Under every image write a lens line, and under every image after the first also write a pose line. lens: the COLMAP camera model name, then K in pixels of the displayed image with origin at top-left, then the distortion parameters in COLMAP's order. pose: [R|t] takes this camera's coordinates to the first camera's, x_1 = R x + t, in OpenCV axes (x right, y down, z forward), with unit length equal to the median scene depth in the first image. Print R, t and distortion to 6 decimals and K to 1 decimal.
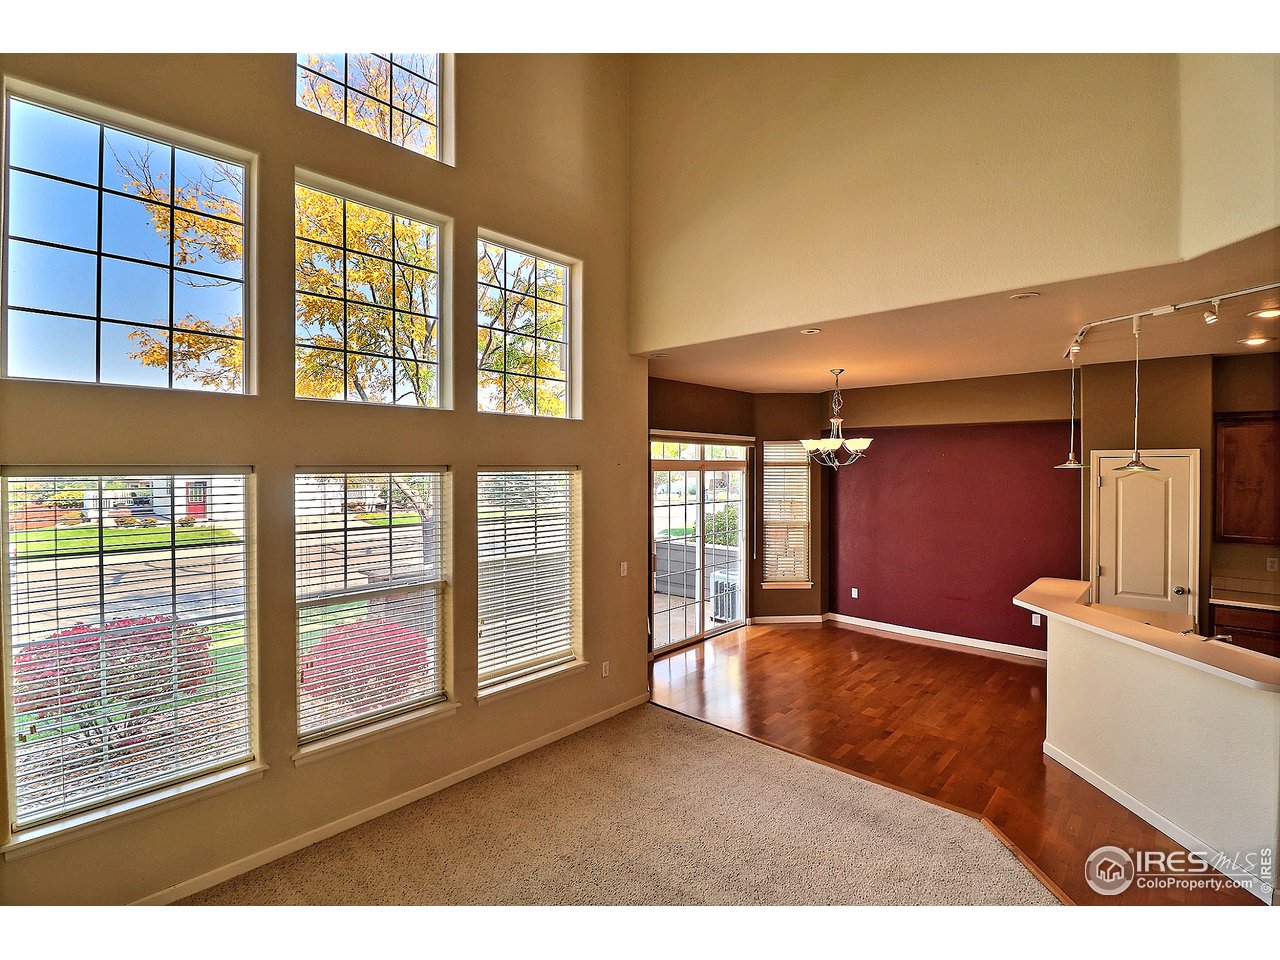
lens RADIAL K [[598.4, 0, 642.6], [0, 598.4, 474.1], [0, 0, 1]] dist [-0.002639, -0.011660]
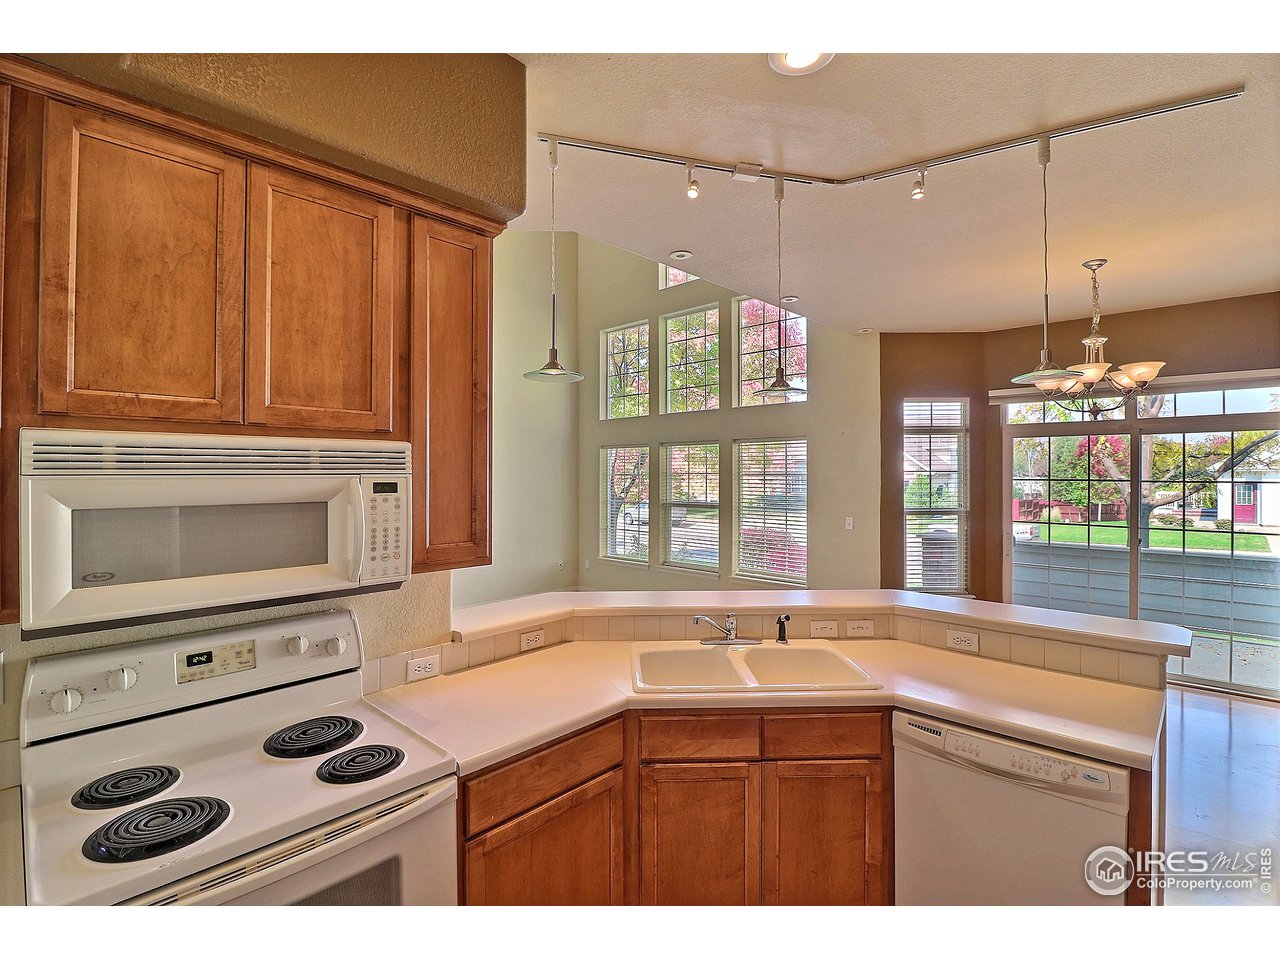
lens RADIAL K [[598.4, 0, 641.9], [0, 598.4, 472.6], [0, 0, 1]] dist [-0.002639, -0.011660]
pose [[-0.018691, 0.000070, -0.999825, 1.081138], [-0.011905, 0.999929, 0.000292, 0.062770], [0.999754, 0.011909, -0.018689, 0.592711]]
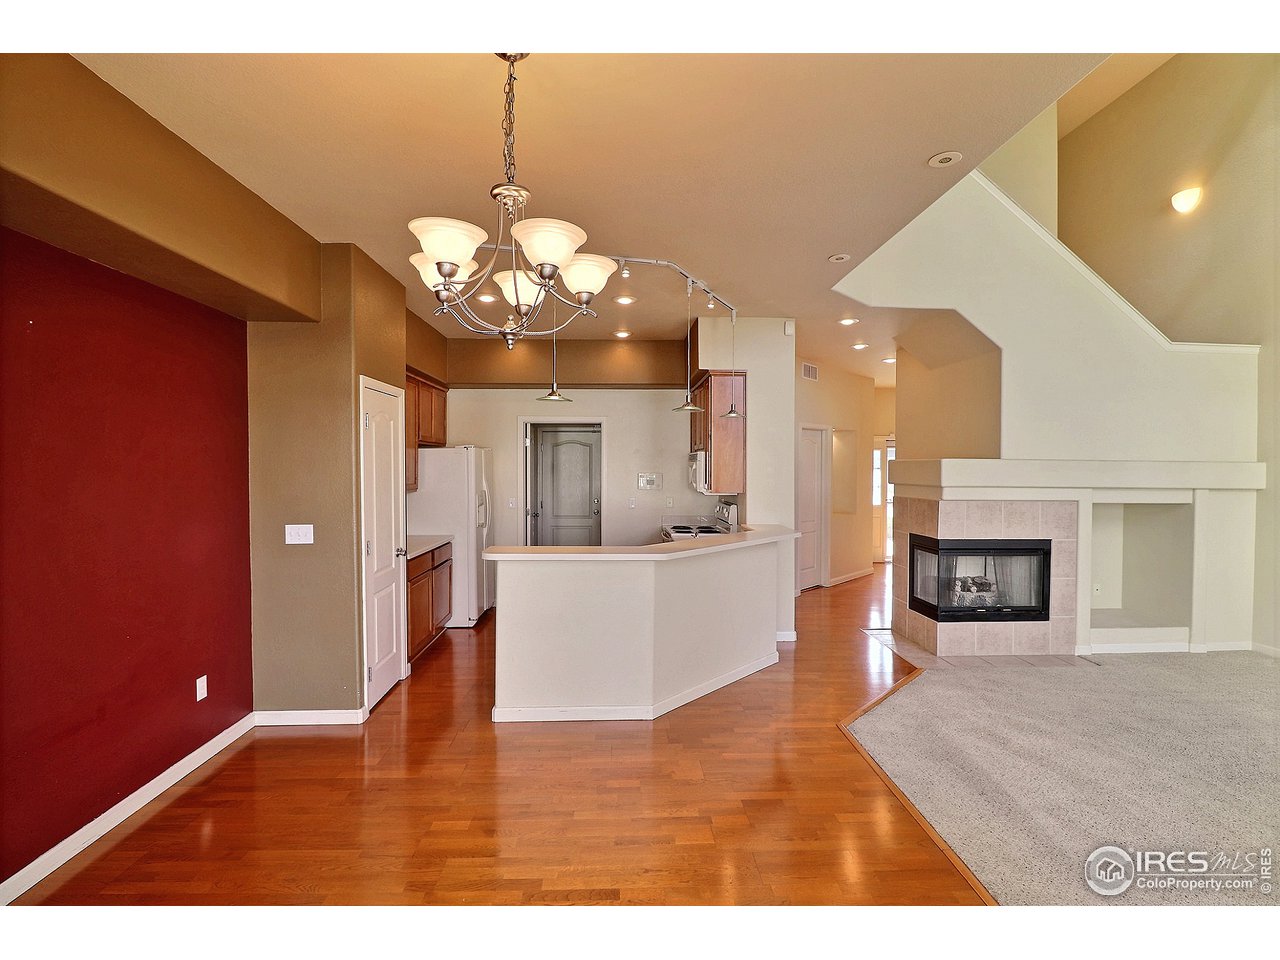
lens RADIAL K [[598.4, 0, 639.7], [0, 598.4, 471.9], [0, 0, 1]] dist [-0.002639, -0.011660]
pose [[-0.703625, -0.009623, 0.710506, 0.043686], [0.006040, 0.999791, 0.019523, 0.063397], [-0.710546, 0.018028, -0.703420, 1.323320]]
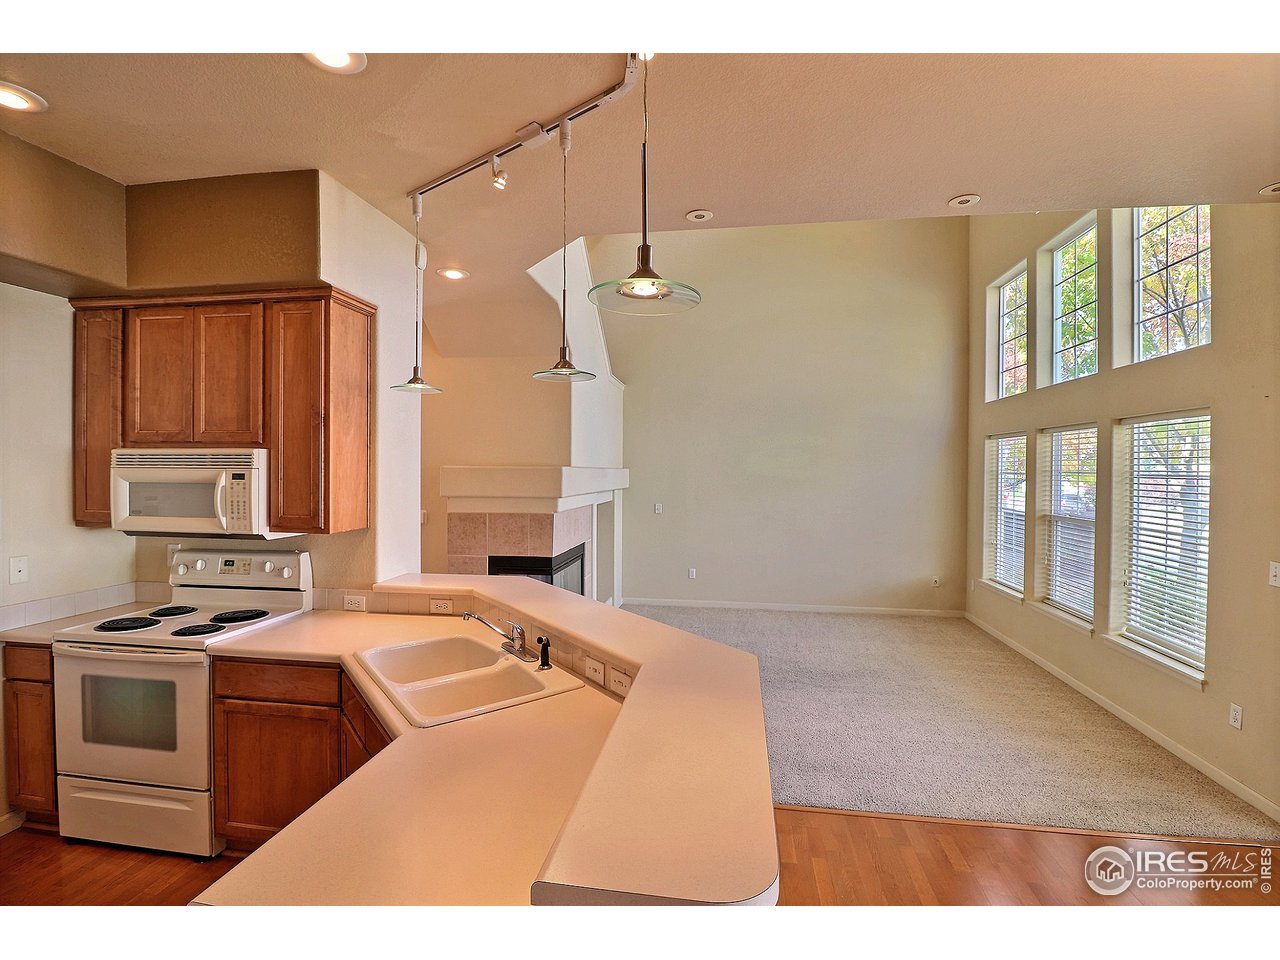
lens RADIAL K [[598.4, 0, 642.0], [0, 598.4, 473.0], [0, 0, 1]] dist [-0.002639, -0.011660]
pose [[-0.831763, 0.000307, -0.555130, 0.767600], [-0.012895, 0.999719, 0.019875, 0.054361], [0.554981, 0.023689, -0.831526, 1.080462]]
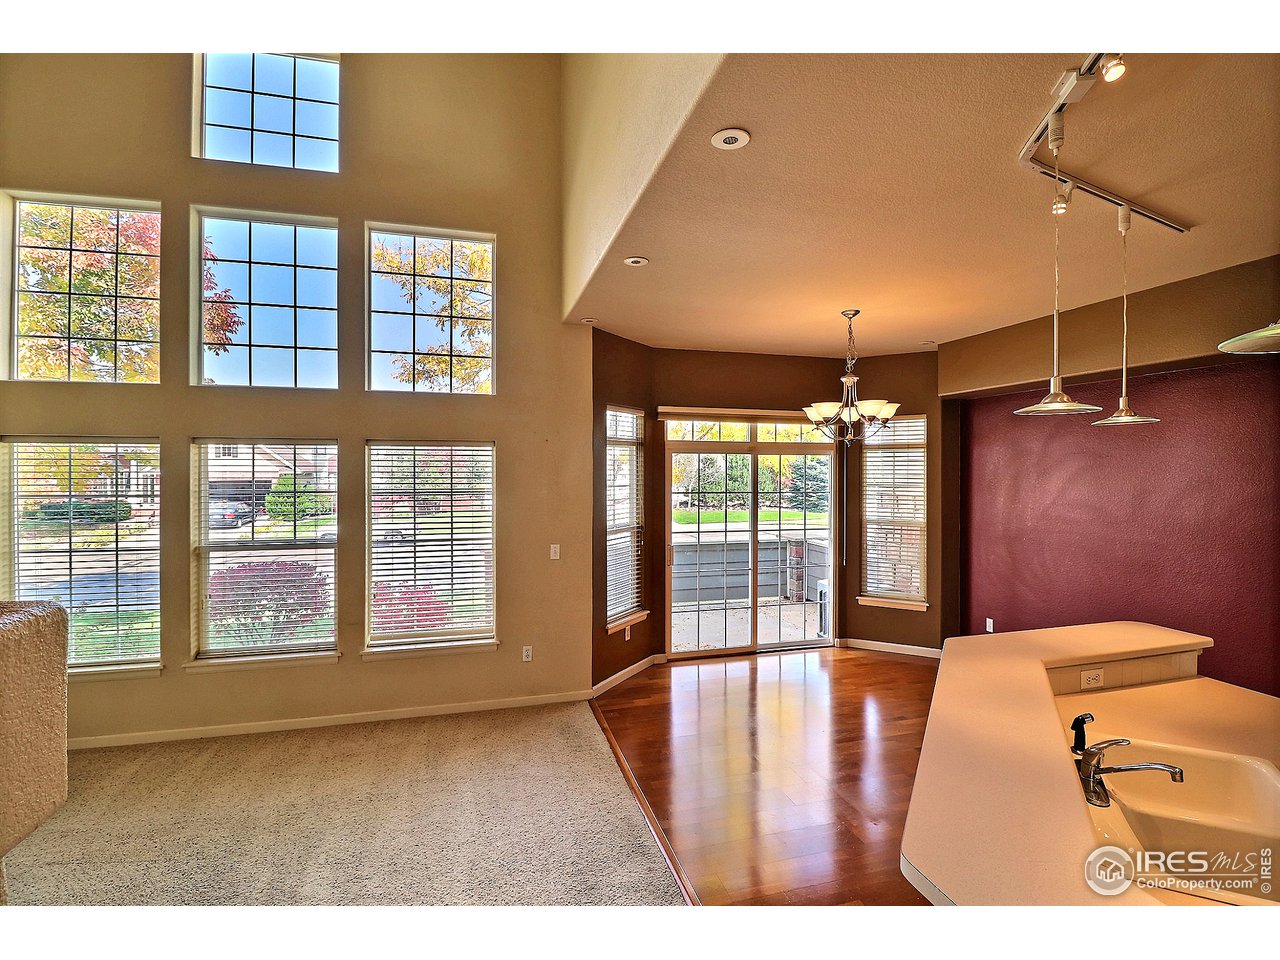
lens RADIAL K [[598.4, 0, 643.0], [0, 598.4, 472.4], [0, 0, 1]] dist [-0.002639, -0.011660]
pose [[0.849718, 0.004199, -0.527221, 0.557498], [-0.008773, 0.999942, -0.006176, 0.036687], [0.527164, 0.009873, 0.849706, 0.259371]]
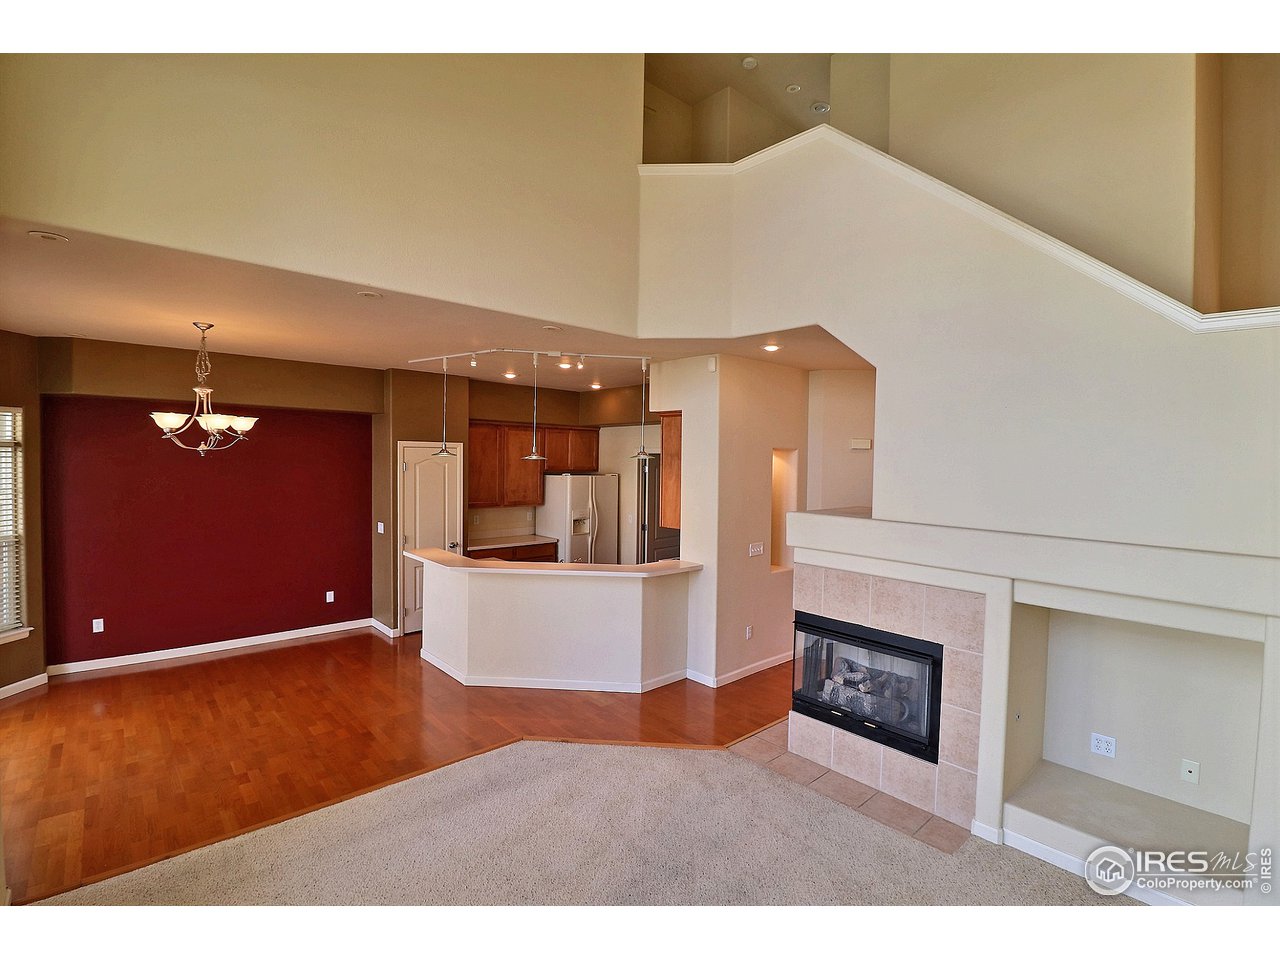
lens RADIAL K [[598.4, 0, 641.6], [0, 598.4, 472.1], [0, 0, 1]] dist [-0.002639, -0.011660]
pose [[0.097260, -0.020719, 0.995043, -0.421253], [-0.004276, 0.999765, 0.021235, -0.004841], [-0.995250, -0.006320, 0.097148, 0.415649]]
